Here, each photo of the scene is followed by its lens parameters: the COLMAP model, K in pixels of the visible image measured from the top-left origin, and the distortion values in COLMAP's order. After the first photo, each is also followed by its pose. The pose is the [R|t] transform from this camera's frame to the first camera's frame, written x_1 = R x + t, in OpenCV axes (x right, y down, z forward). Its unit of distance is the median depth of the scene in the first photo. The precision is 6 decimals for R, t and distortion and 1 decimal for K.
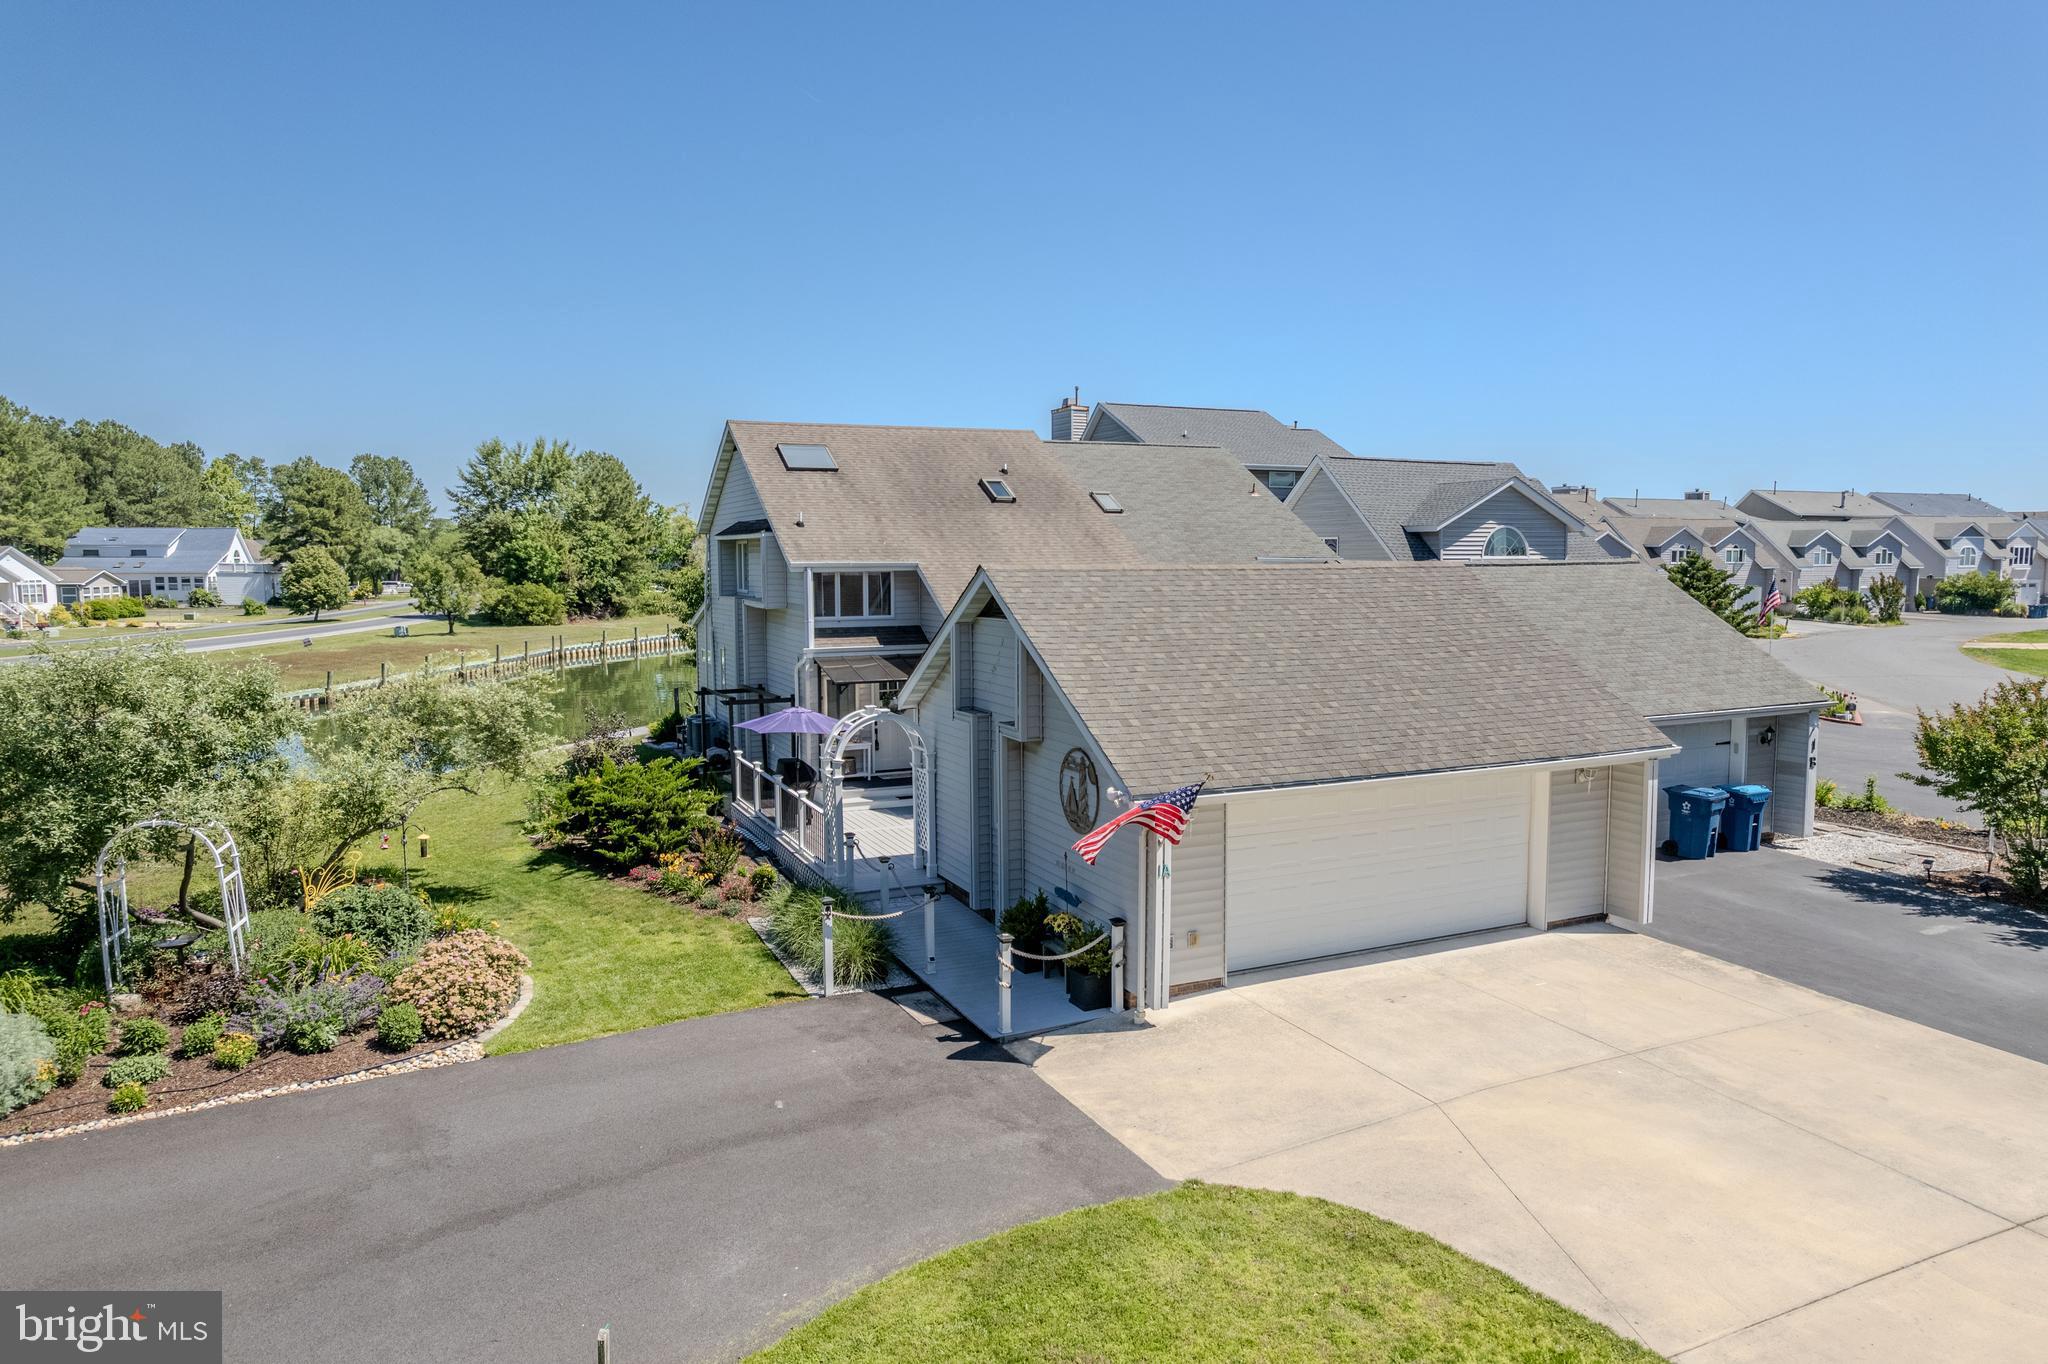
lens RADIAL K [[1311.4, 0, 1021.6], [0, 1311.4, 674.3], [0, 0, 1]] dist [-0.080485, 0.092033]
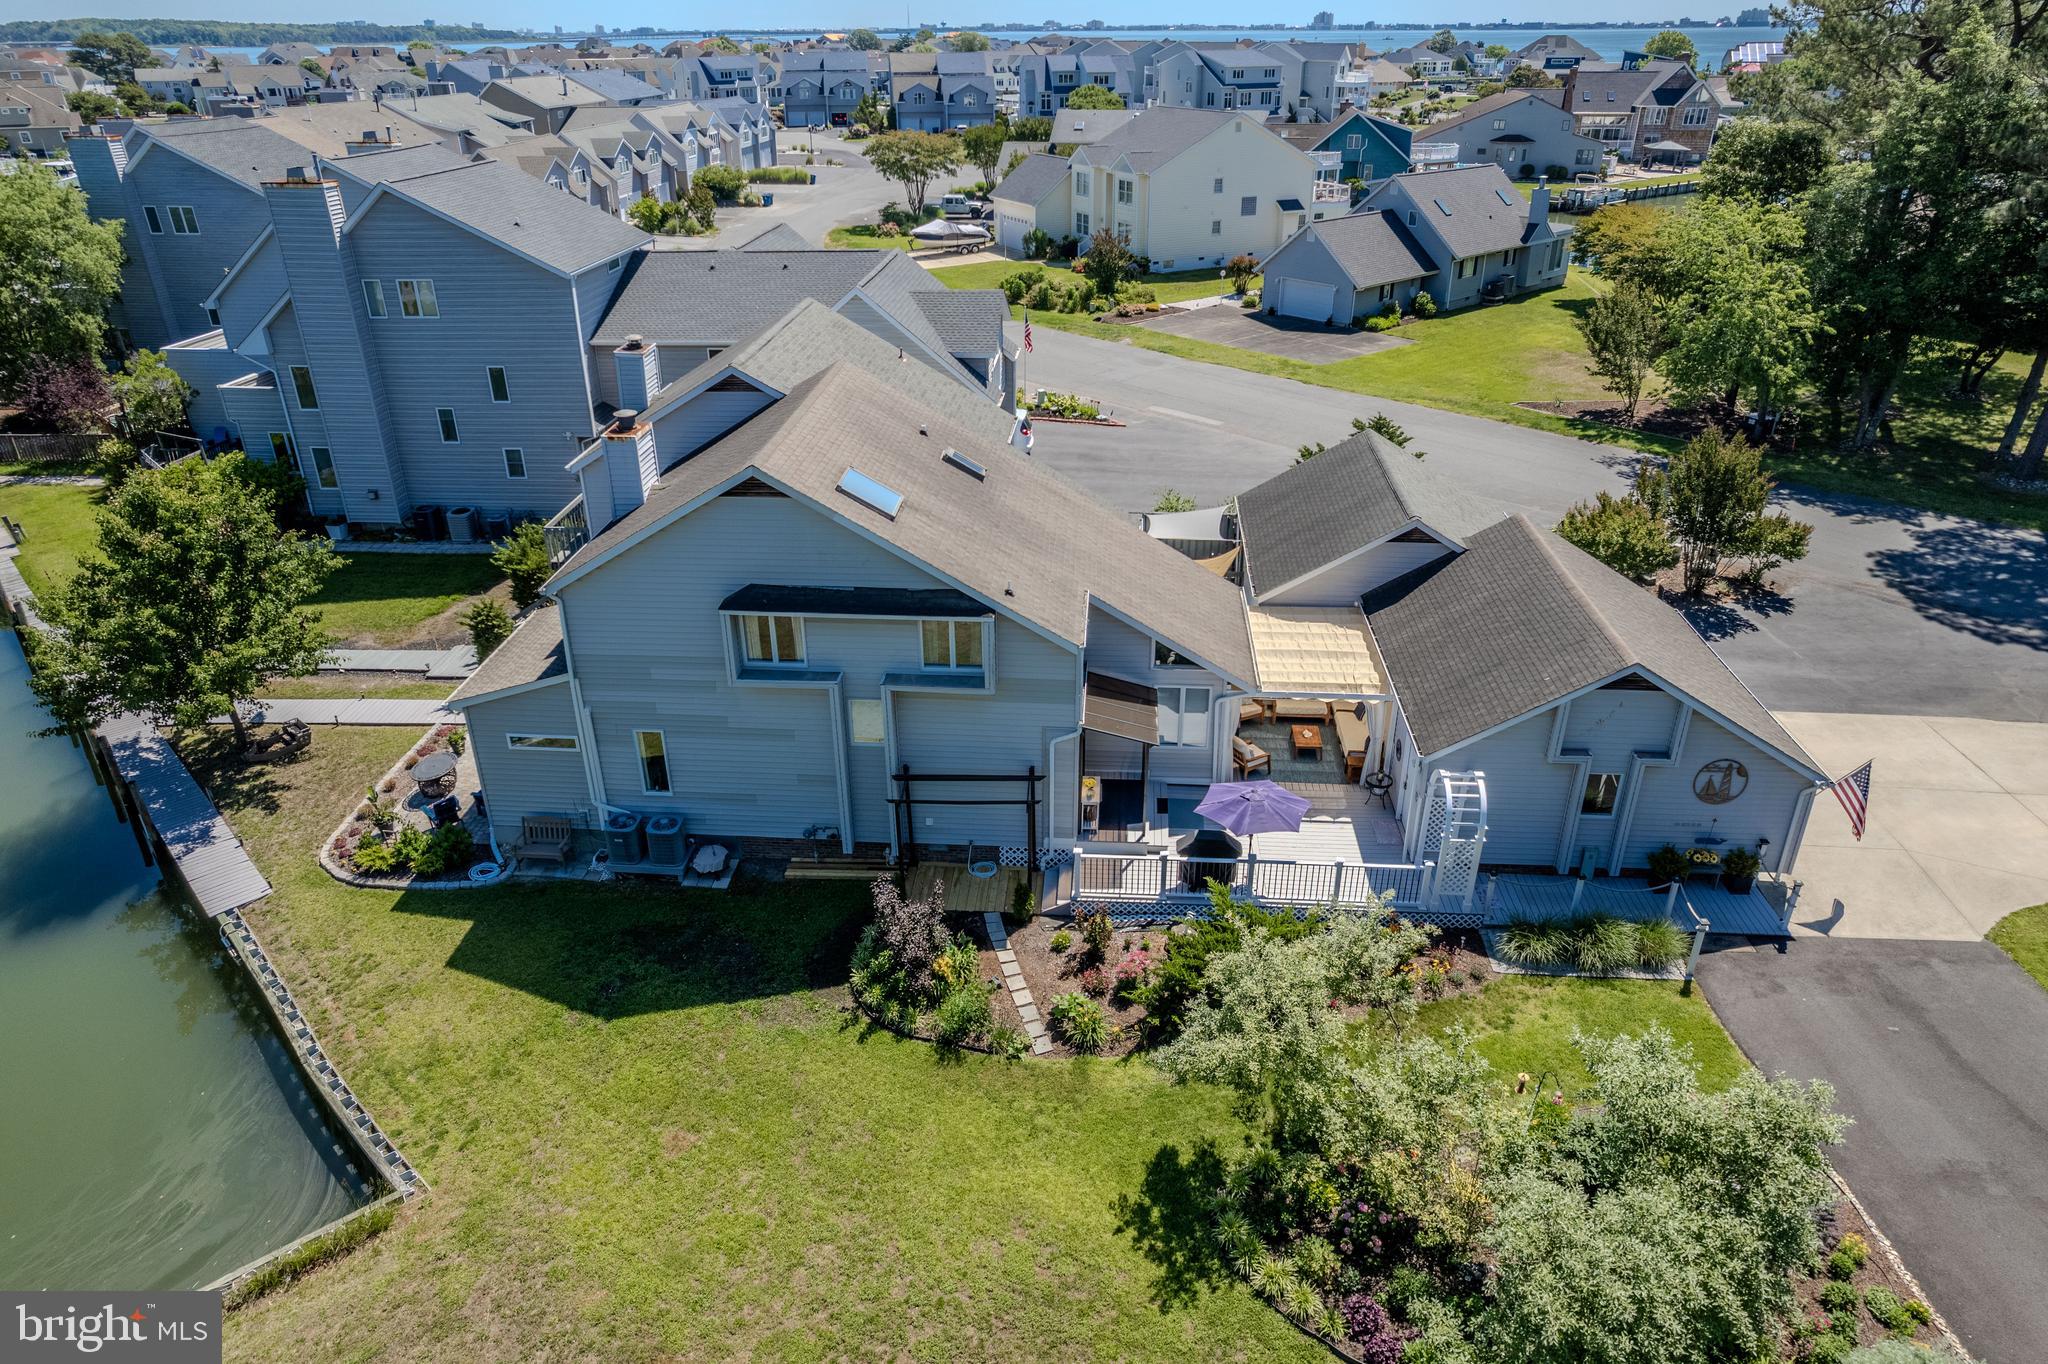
lens RADIAL K [[1311.4, 0, 1021.6], [0, 1311.4, 674.3], [0, 0, 1]] dist [-0.080485, 0.092033]
pose [[0.479242, -0.392218, 0.785170, -0.279128], [0.084904, 0.911116, 0.403309, -0.133102], [-0.873566, -0.126618, 0.469946, 0.179766]]
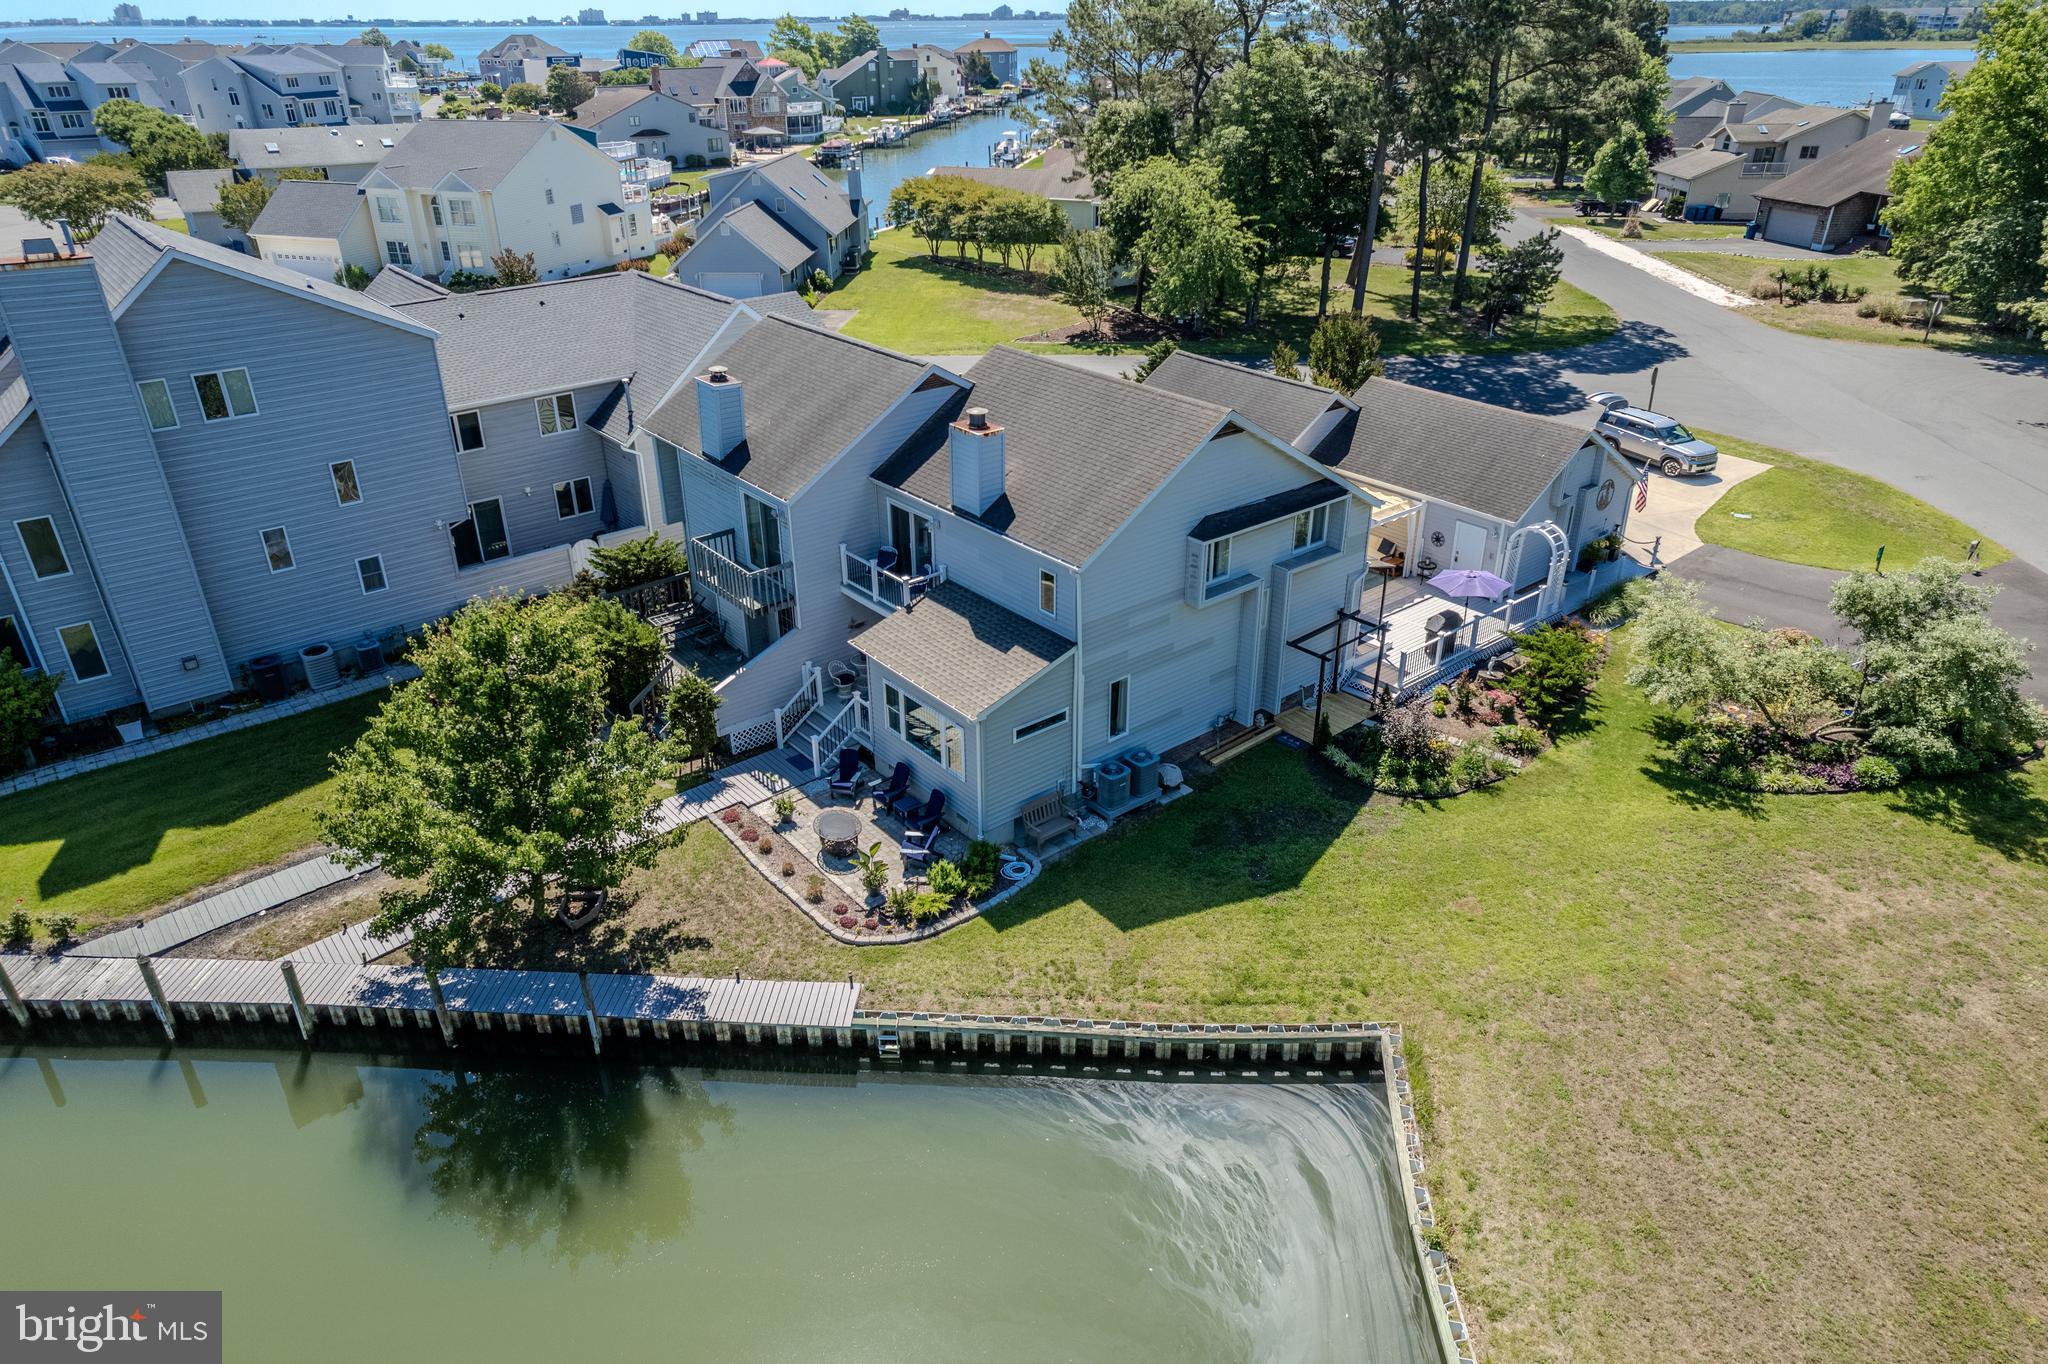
lens RADIAL K [[1311.4, 0, 1021.6], [0, 1311.4, 674.3], [0, 0, 1]] dist [-0.080485, 0.092033]
pose [[-0.259095, -0.433012, 0.863348, -0.370731], [0.095032, 0.878106, 0.468933, -0.167326], [-0.961165, 0.203544, -0.186363, 0.480108]]
